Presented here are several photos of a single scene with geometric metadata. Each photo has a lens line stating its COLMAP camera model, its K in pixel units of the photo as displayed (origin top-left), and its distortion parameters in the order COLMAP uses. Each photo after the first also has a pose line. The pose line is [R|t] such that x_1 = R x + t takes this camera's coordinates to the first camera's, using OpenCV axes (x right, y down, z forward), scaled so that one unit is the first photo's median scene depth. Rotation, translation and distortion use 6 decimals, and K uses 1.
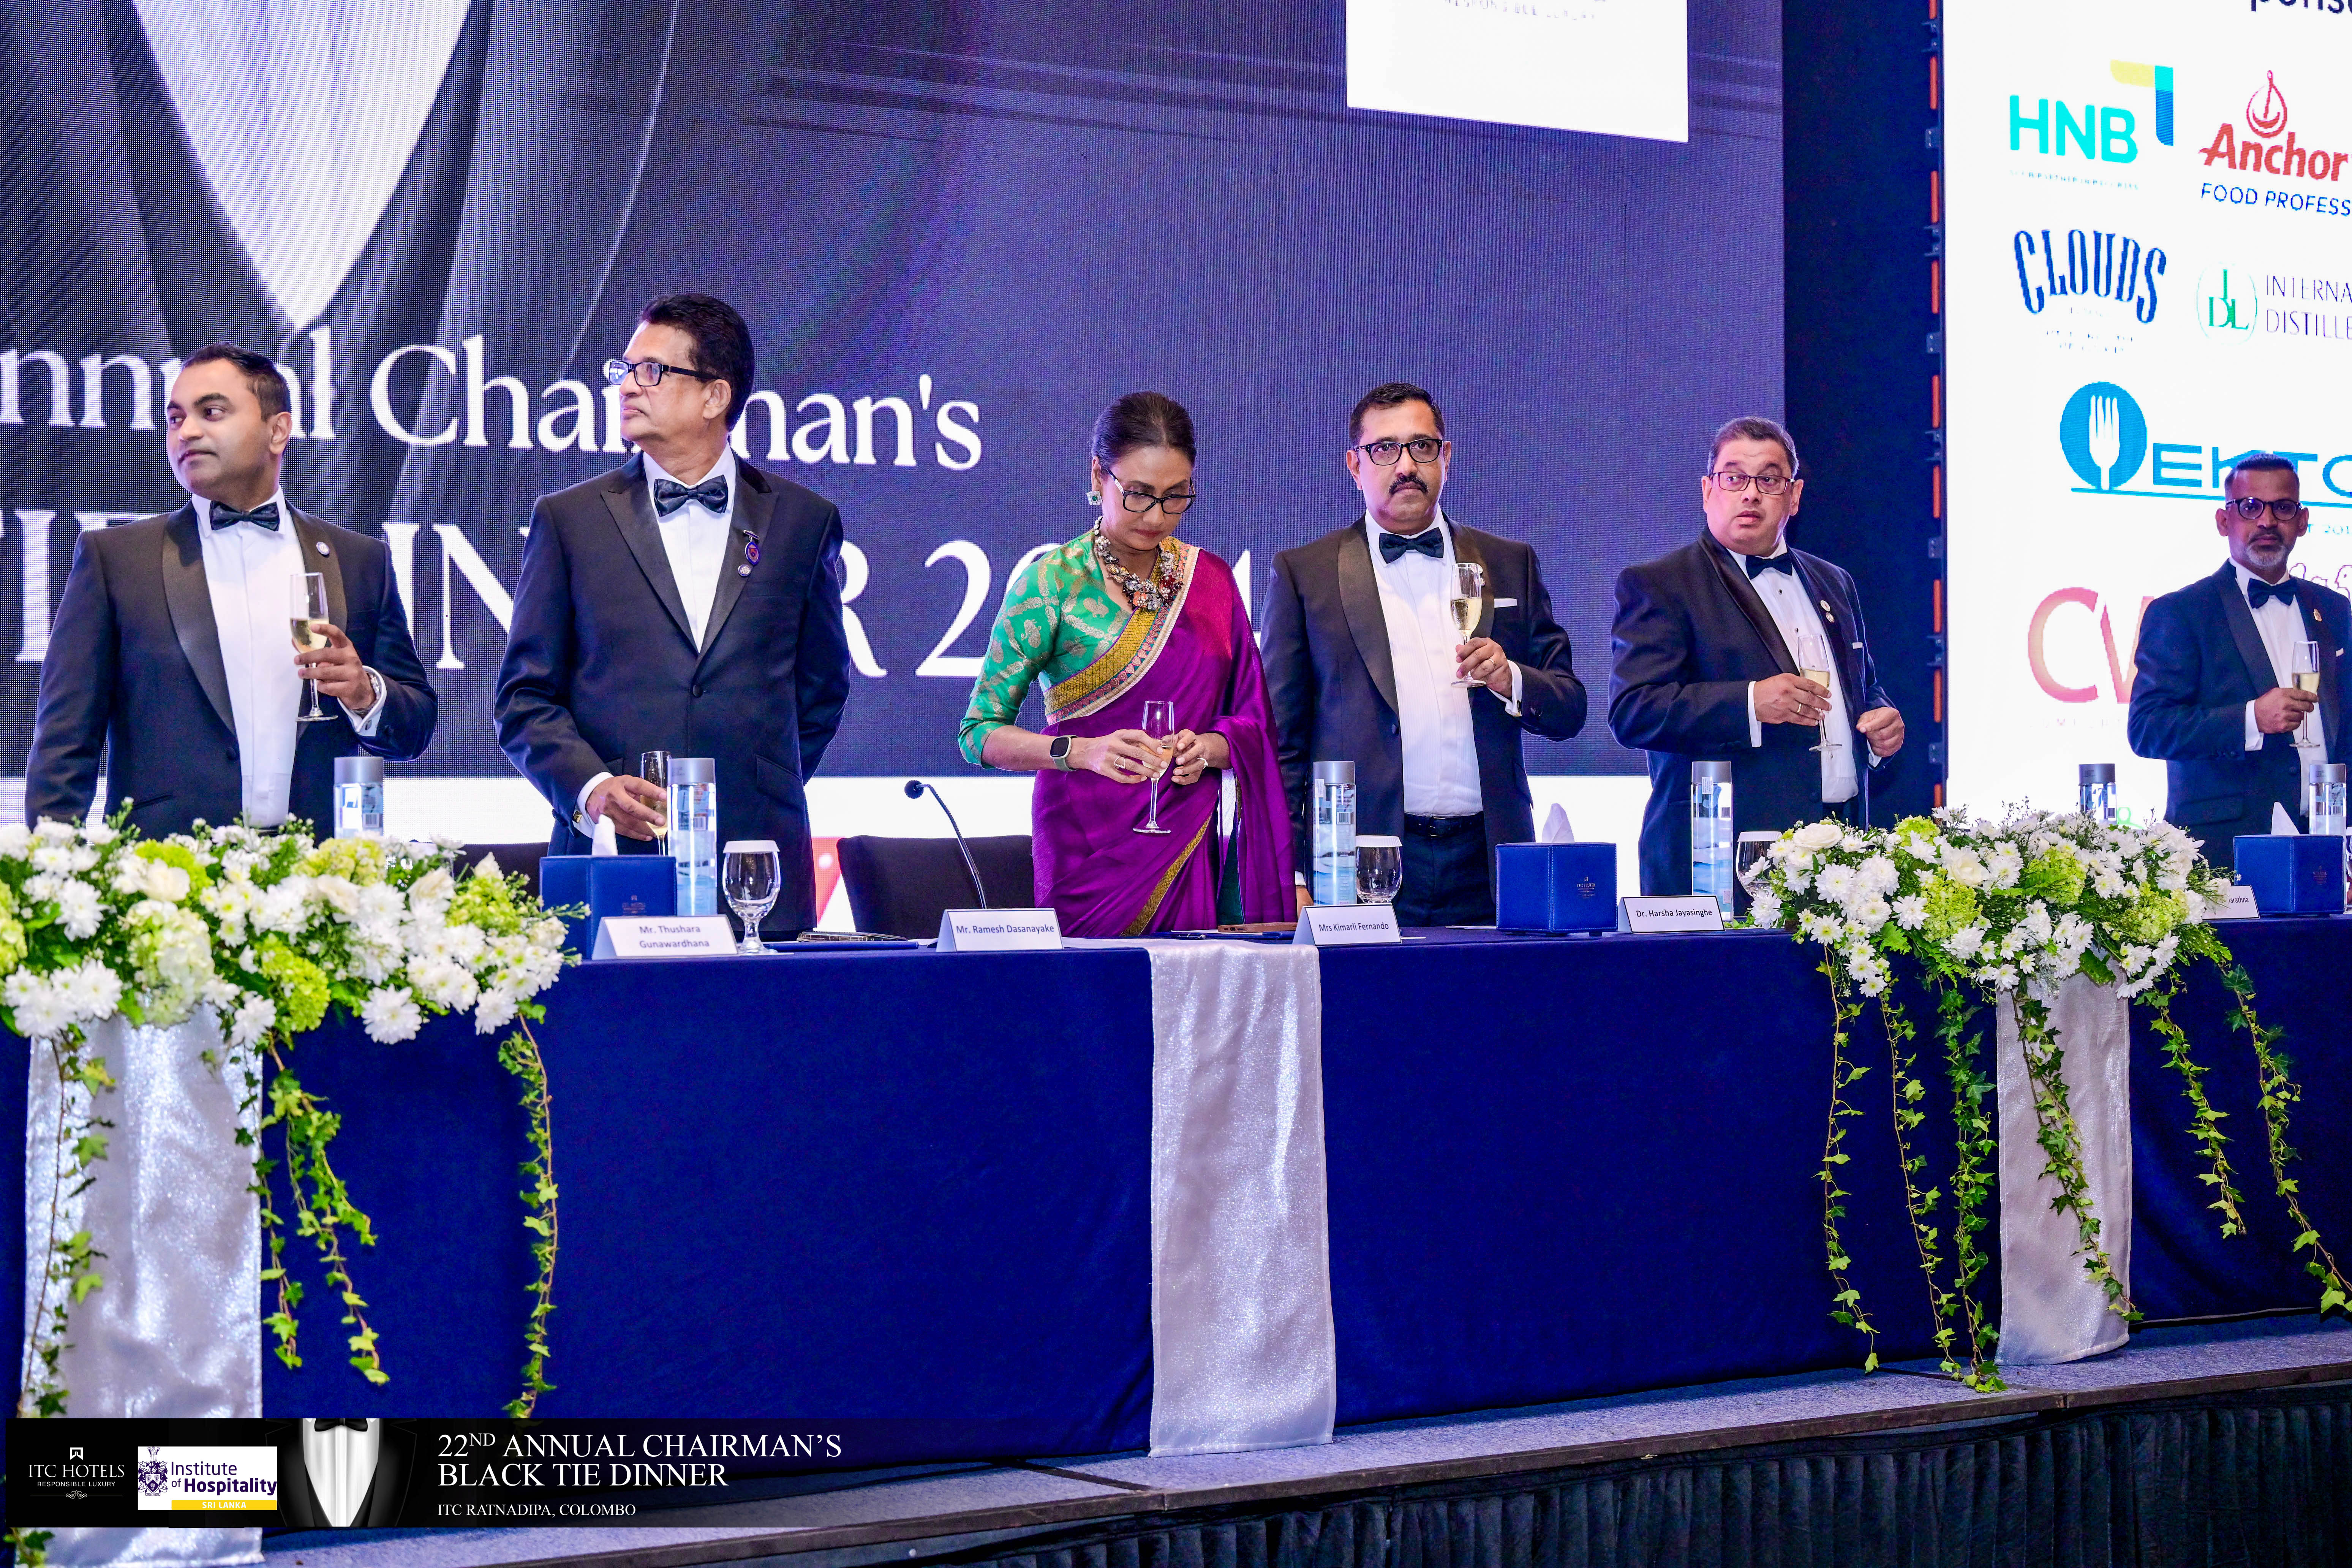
lens RADIAL K [[4643.8, 0, 1177.3], [0, 4643.8, 789.4], [0, 0, 1]] dist [0.005870, 0.000000]
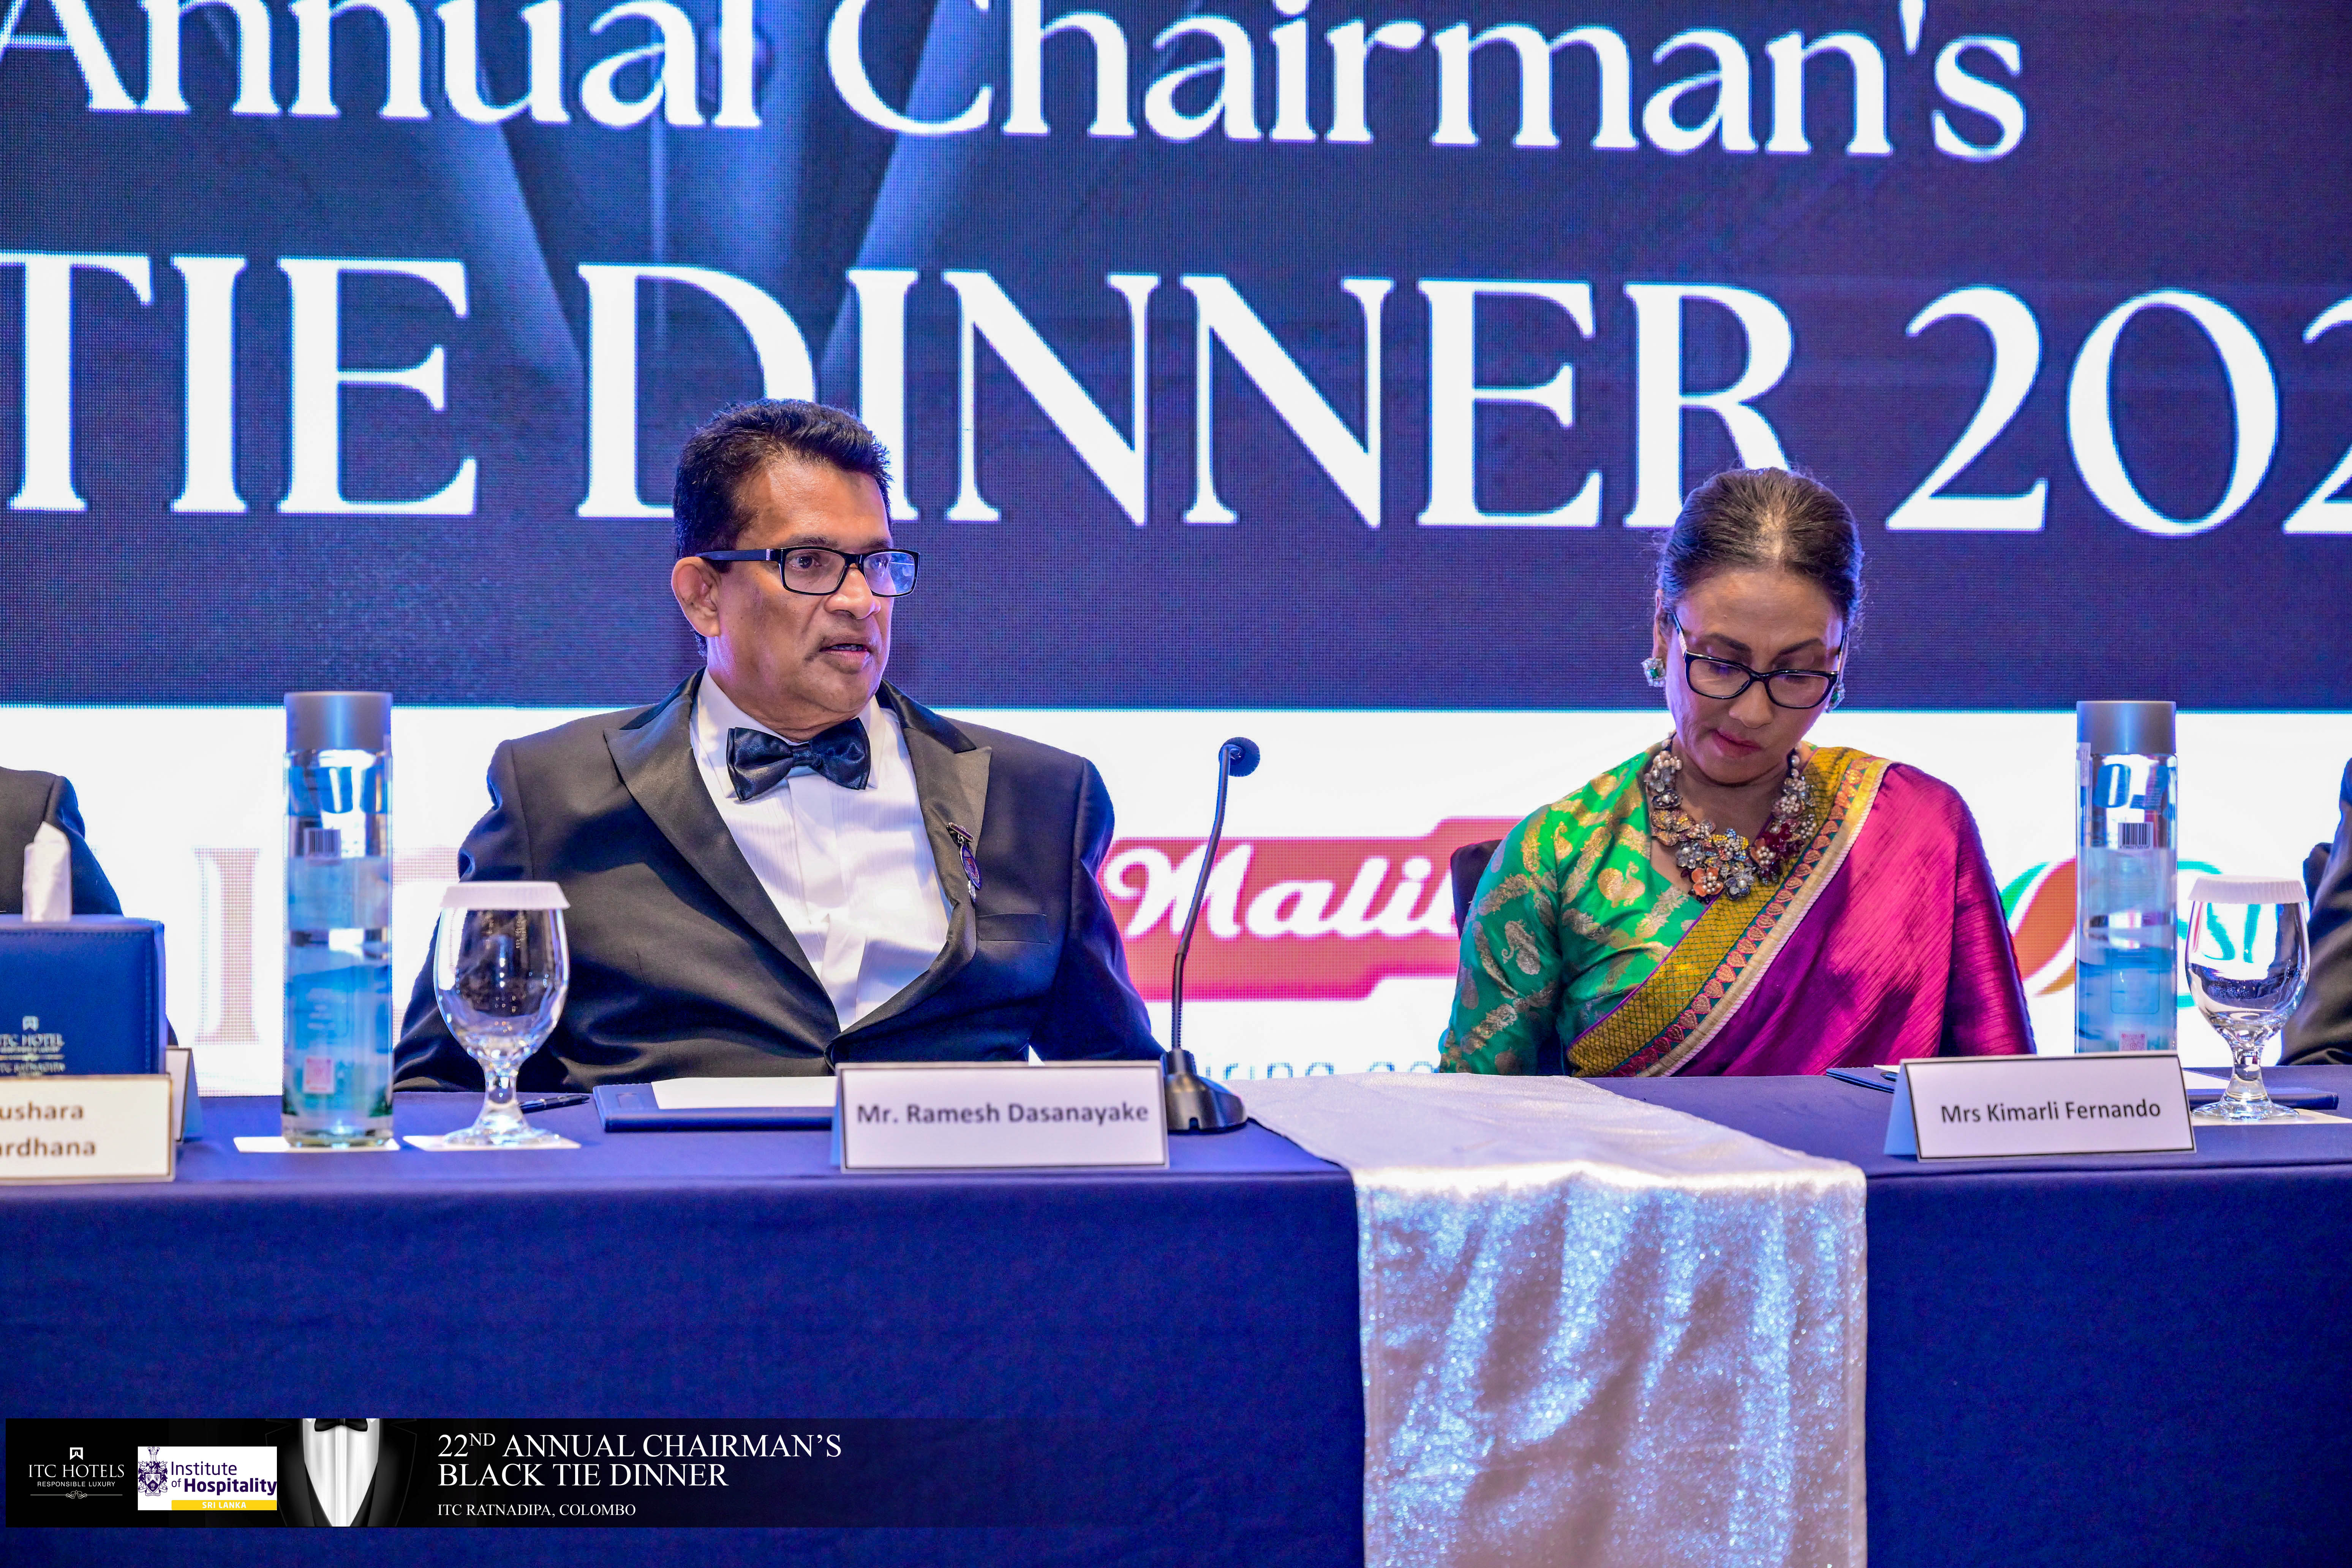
lens RADIAL K [[4643.8, 0, 1209.7], [0, 4643.8, 782.8], [0, 0, 1]] dist [0.005870, 0.000000]
pose [[0.900864, 0.014881, -0.433847, 0.122044], [-0.005523, 0.999724, 0.022823, -0.006807], [0.434067, -0.018164, 0.900698, 0.493687]]
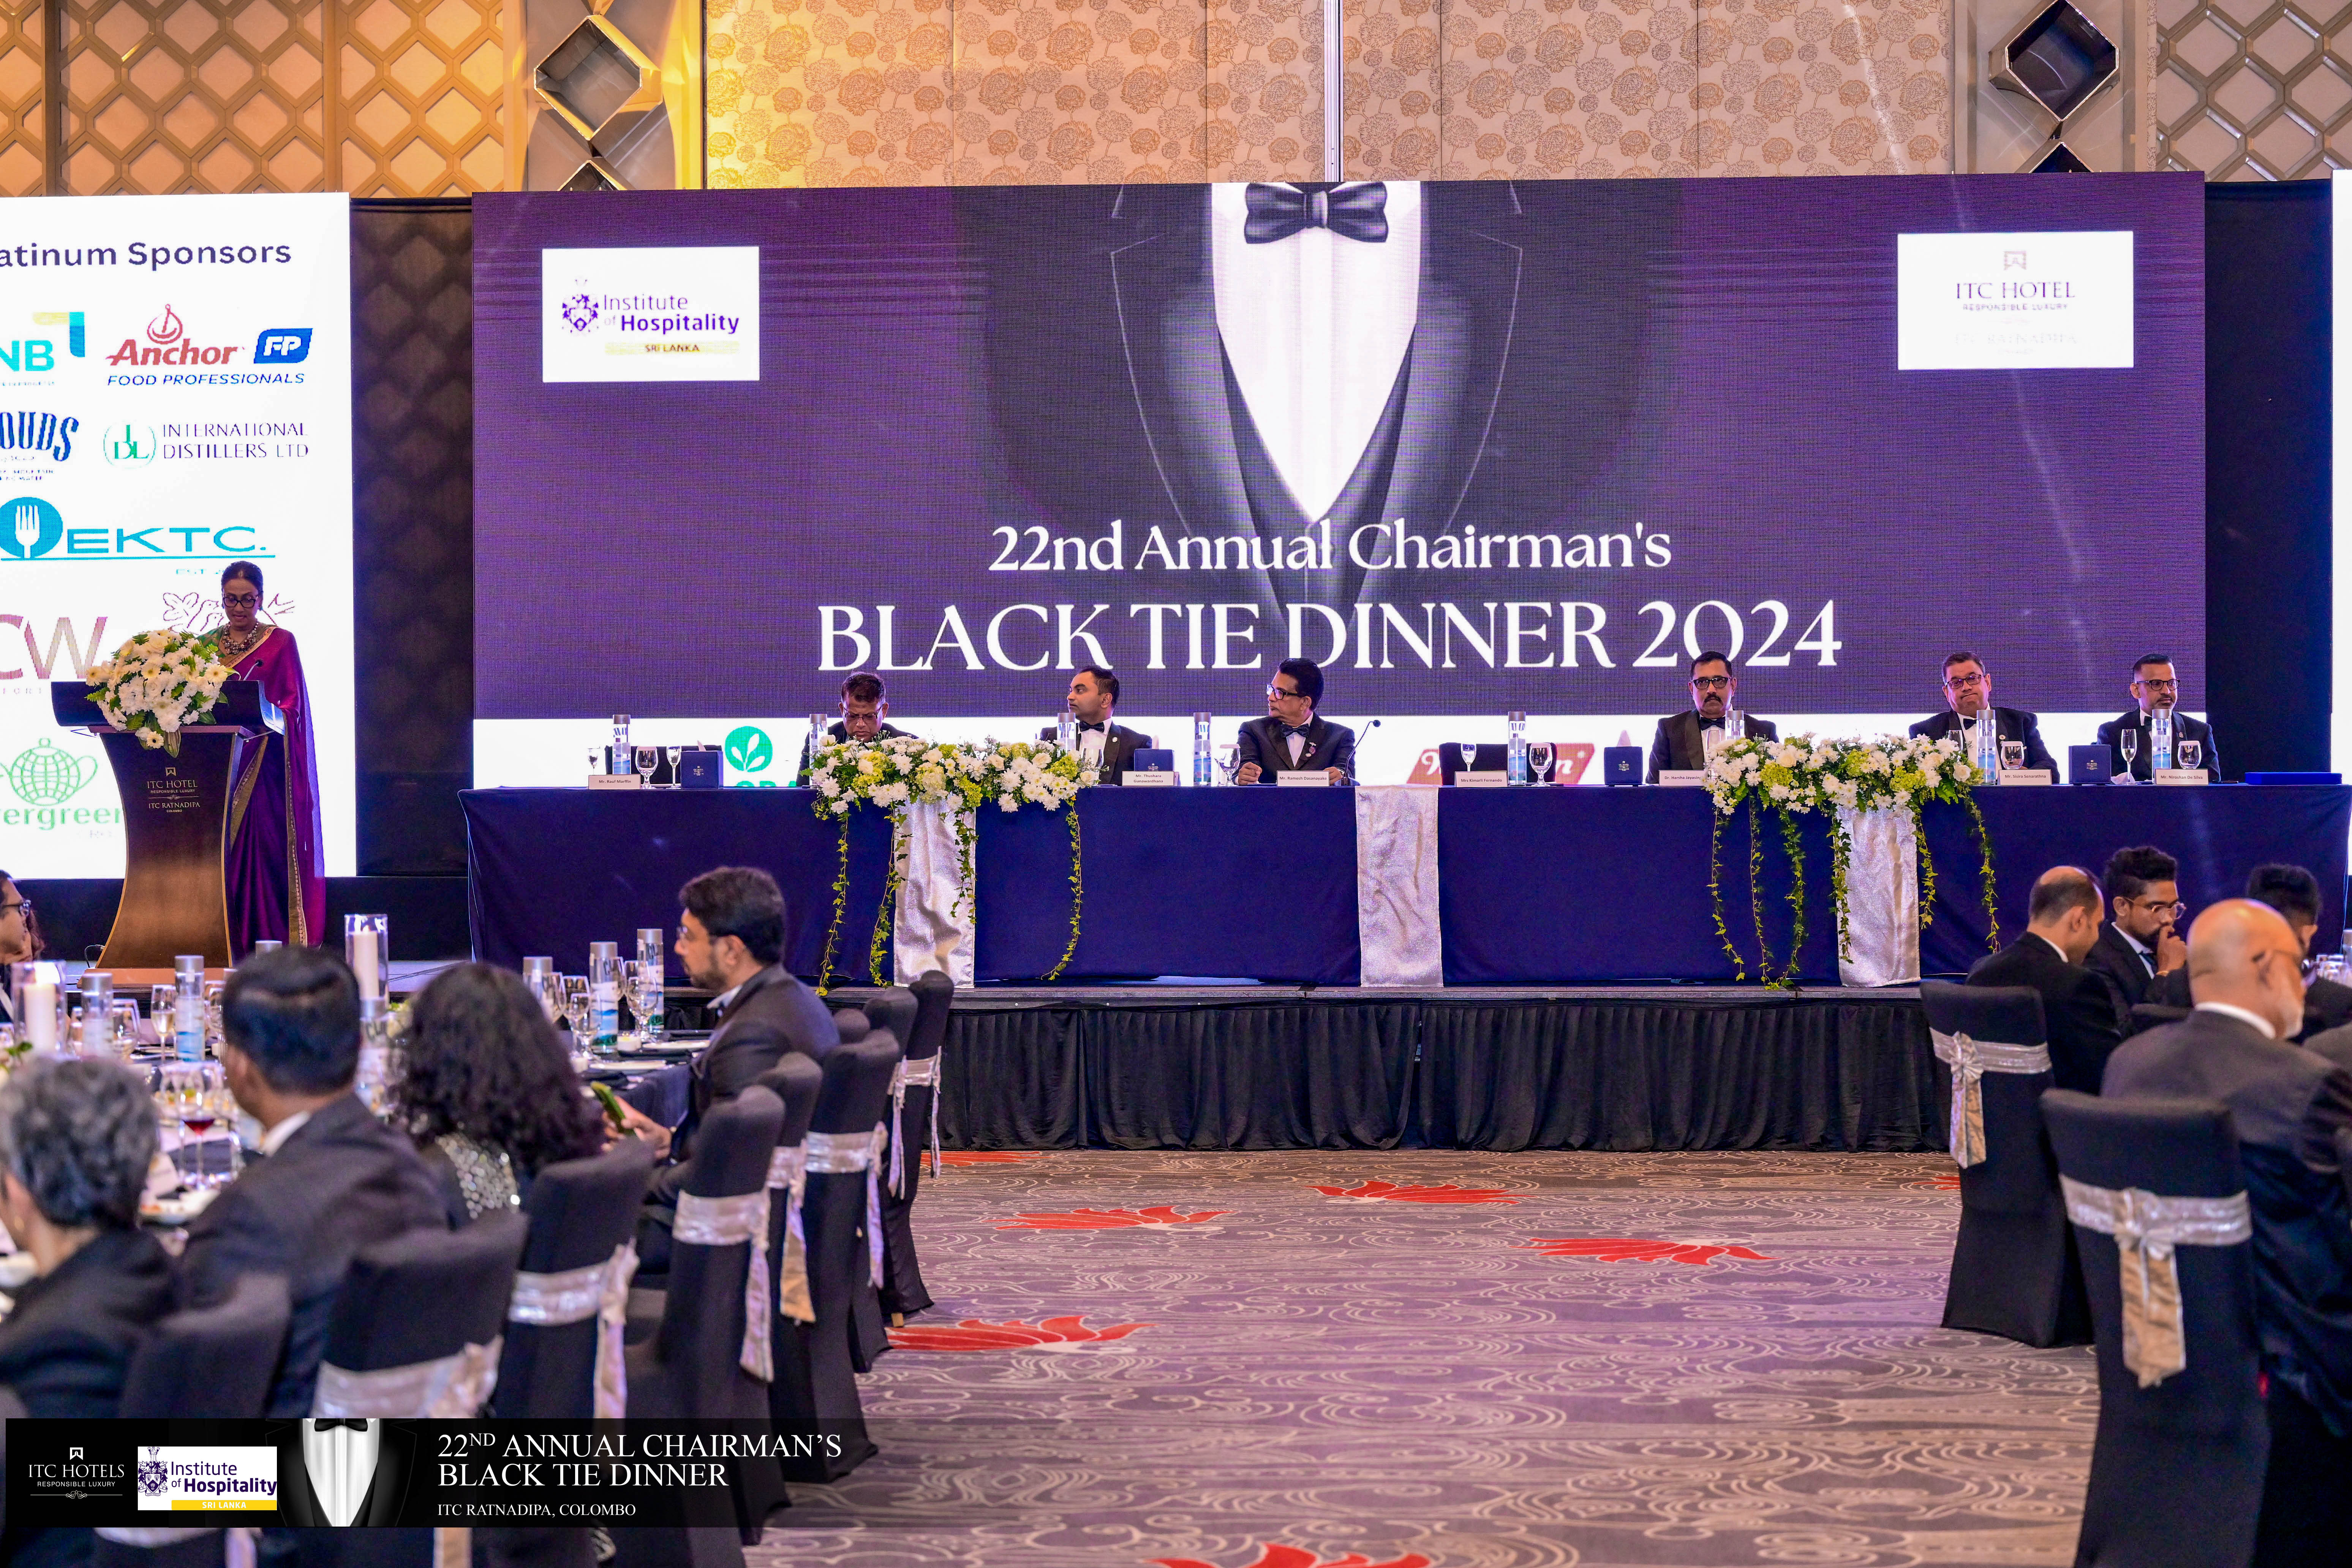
lens RADIAL K [[4643.8, 0, 1169.5], [0, 4643.8, 788.3], [0, 0, 1]] dist [0.005870, 0.000000]
pose [[0.767717, 0.010177, -0.640708, 1.208808], [0.002488, 0.999819, 0.018862, -0.010402], [0.640784, -0.016075, 0.767553, -0.796822]]
